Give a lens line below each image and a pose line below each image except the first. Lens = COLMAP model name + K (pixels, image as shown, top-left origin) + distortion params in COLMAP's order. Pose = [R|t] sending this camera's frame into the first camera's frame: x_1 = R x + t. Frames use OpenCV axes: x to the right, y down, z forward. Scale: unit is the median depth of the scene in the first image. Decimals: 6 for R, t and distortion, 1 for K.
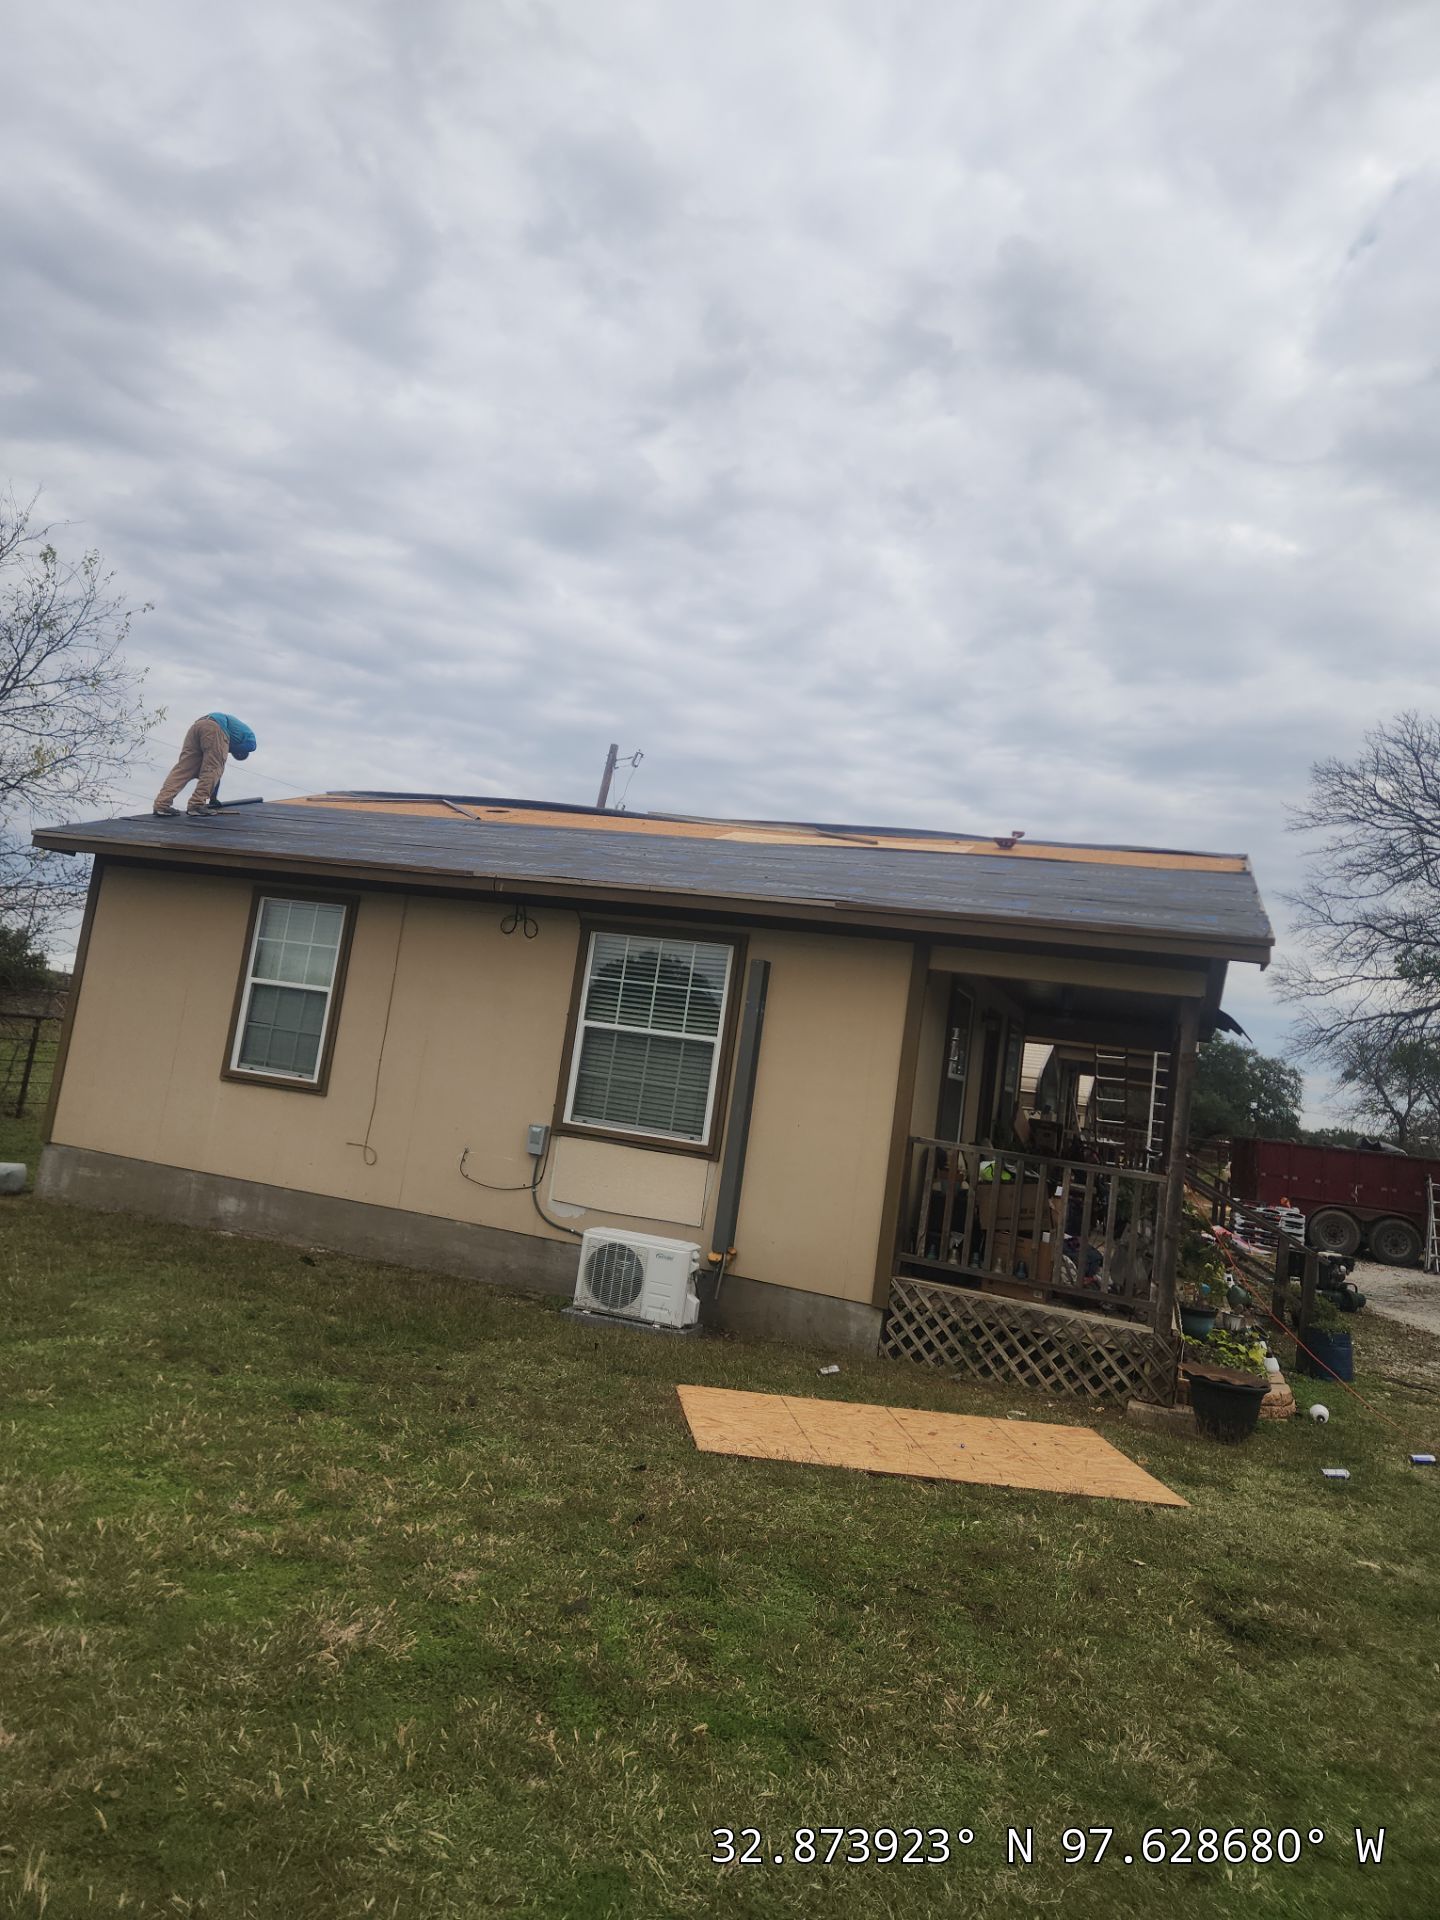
lens RADIAL K [[1335.2, 0, 709.6], [0, 1335.2, 928.6], [0, 0, 1]] dist [0.091815, -0.081205]
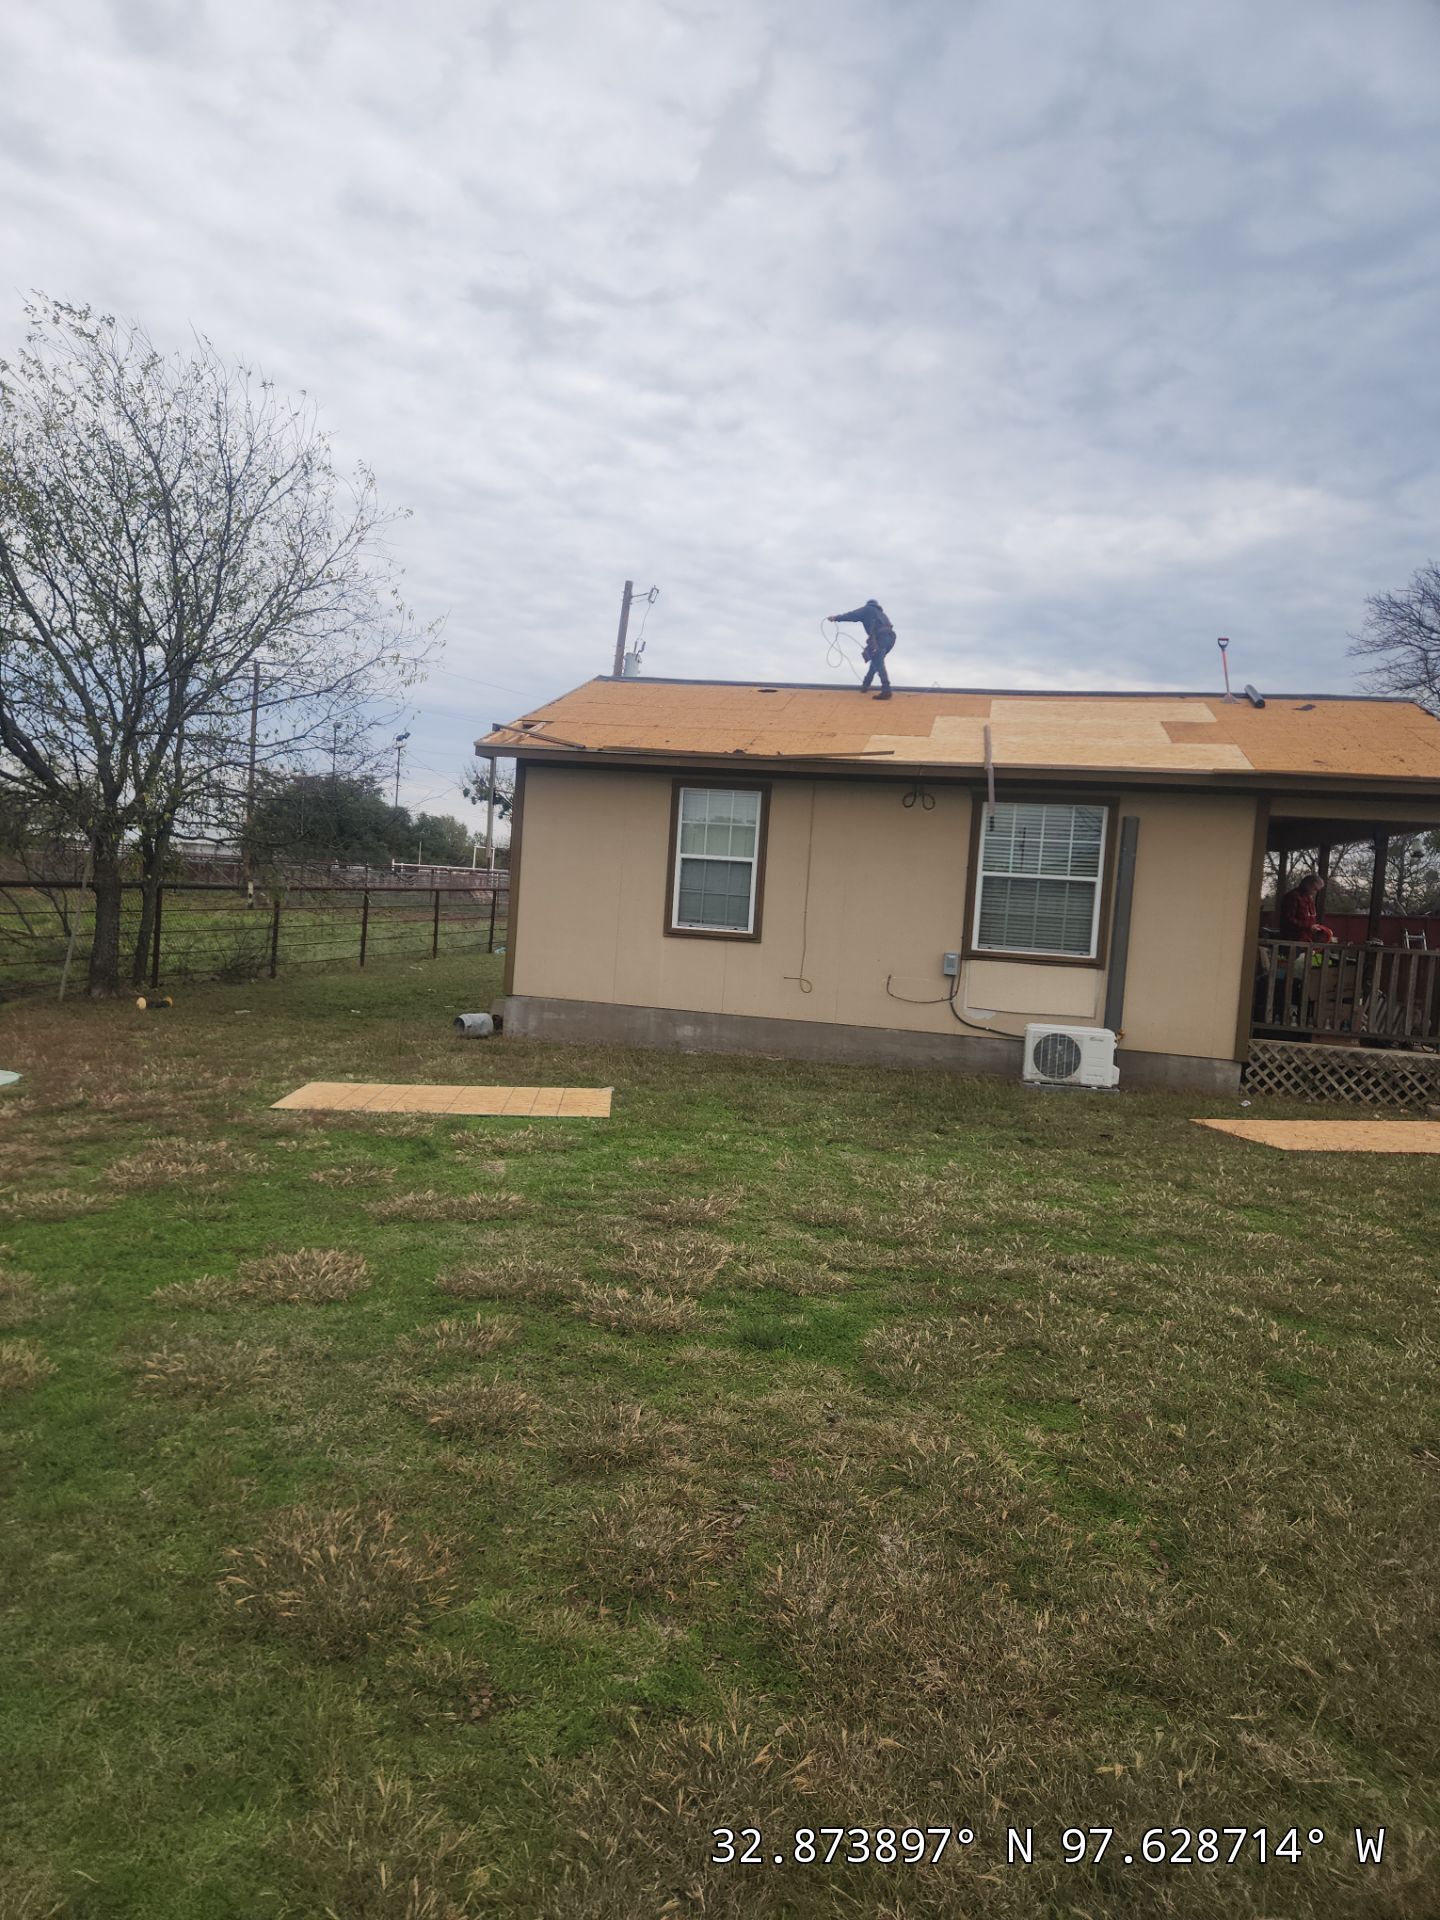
lens RADIAL K [[1279.0, 0, 695.1], [0, 1279.0, 970.1], [0, 0, 1]] dist [0.078860, -0.076043]
pose [[0.988120, -0.085380, 0.127784, -0.523021], [0.059573, 0.979262, 0.193640, -0.093293], [-0.141668, -0.183727, 0.972715, -0.188609]]
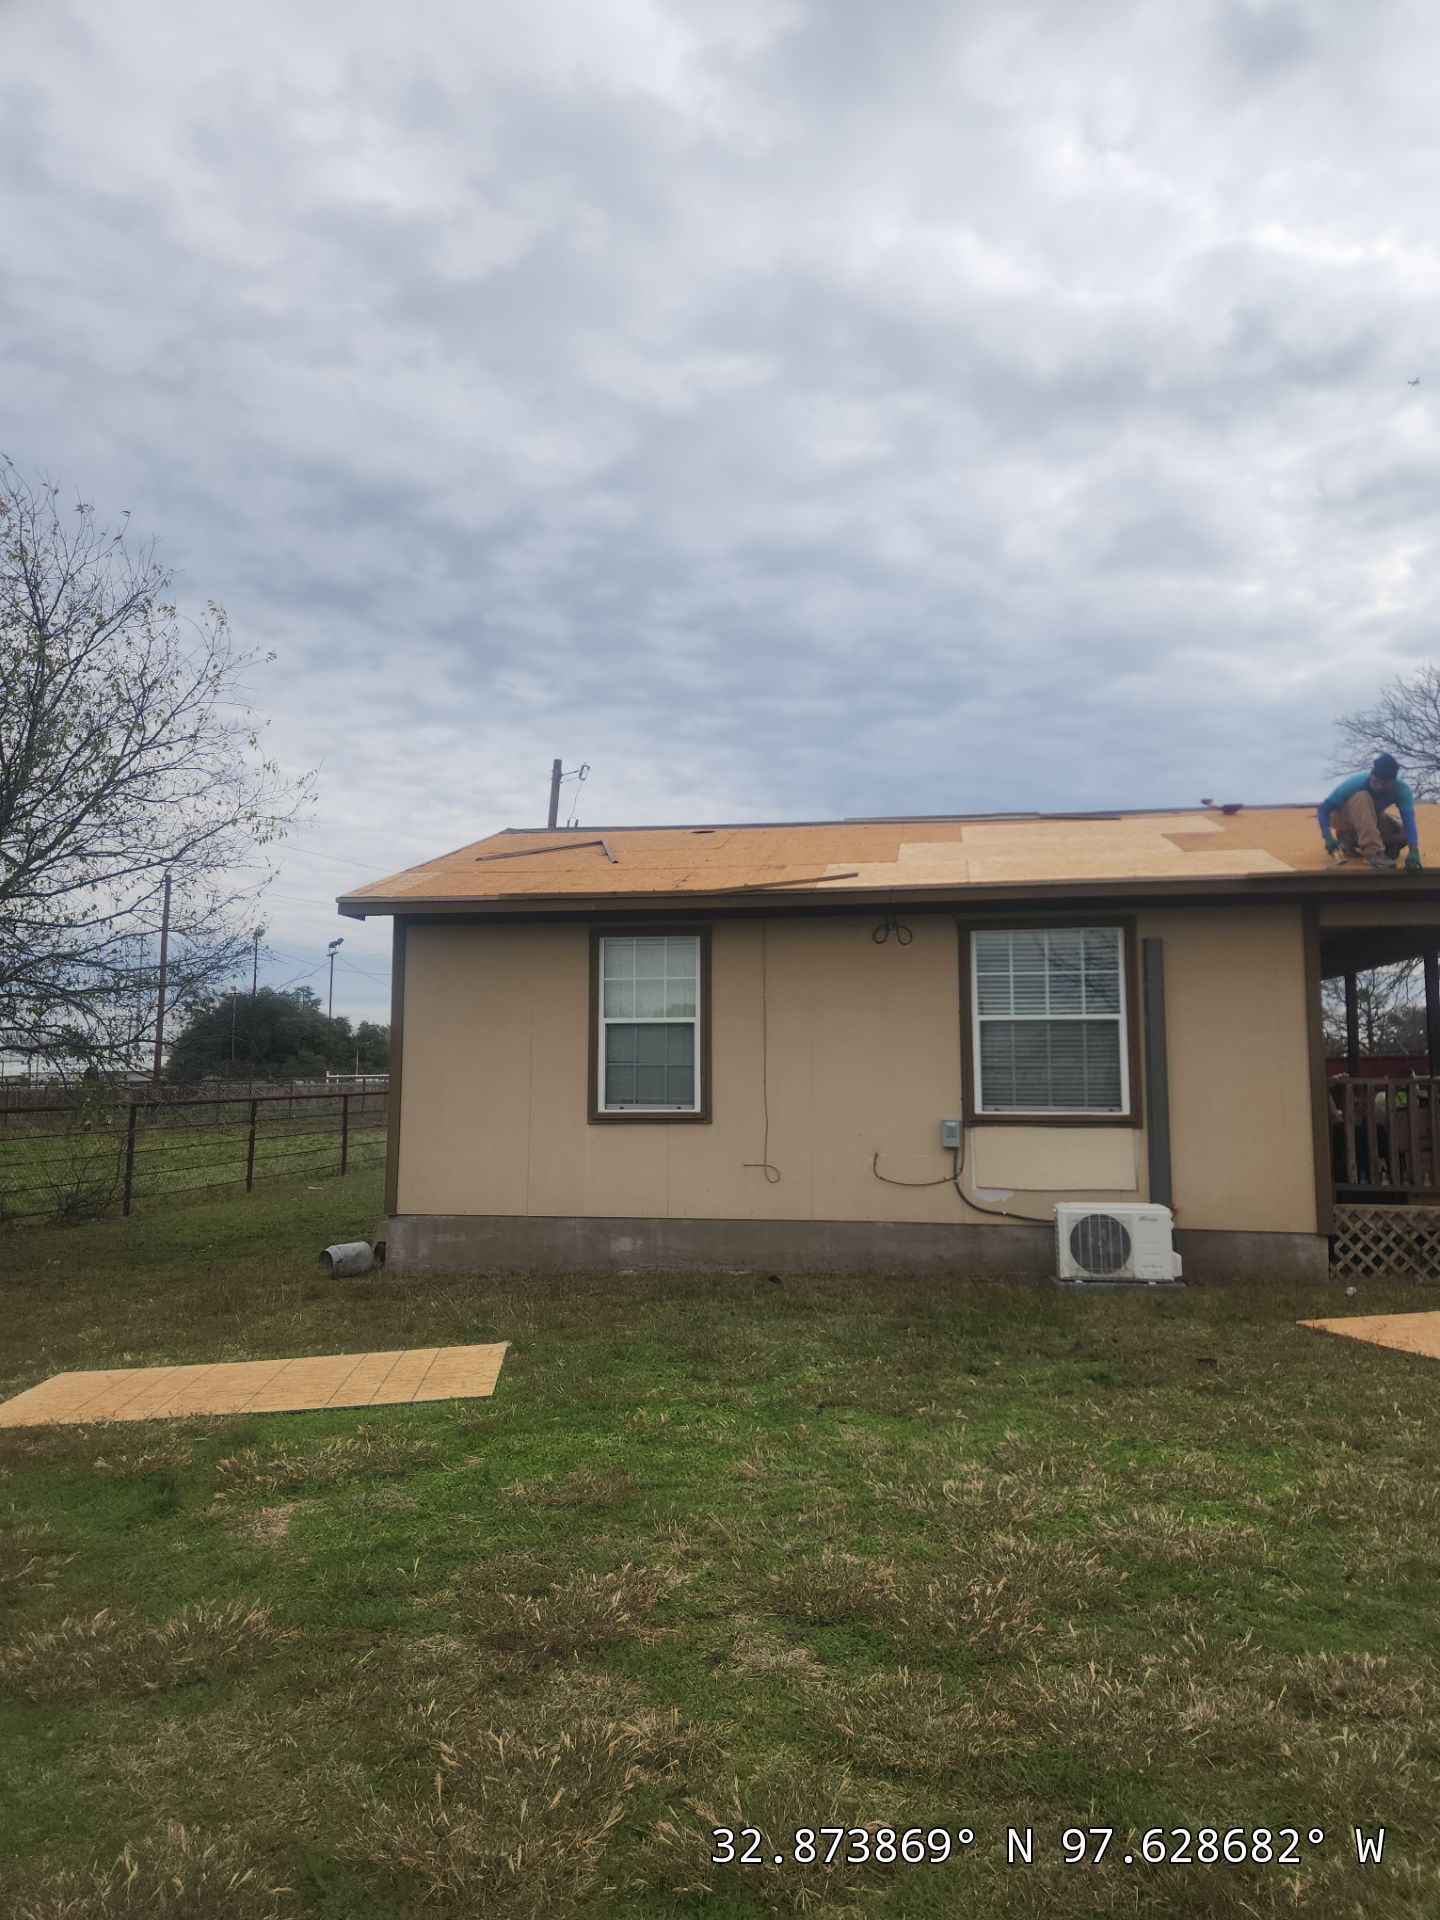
lens RADIAL K [[1279.0, 0, 741.5], [0, 1279.0, 964.1], [0, 0, 1]] dist [0.078860, -0.076043]
pose [[0.970117, -0.123803, 0.208676, -0.465478], [0.116549, 0.992084, 0.046757, -0.038738], [-0.212813, -0.021039, 0.976866, 0.056903]]
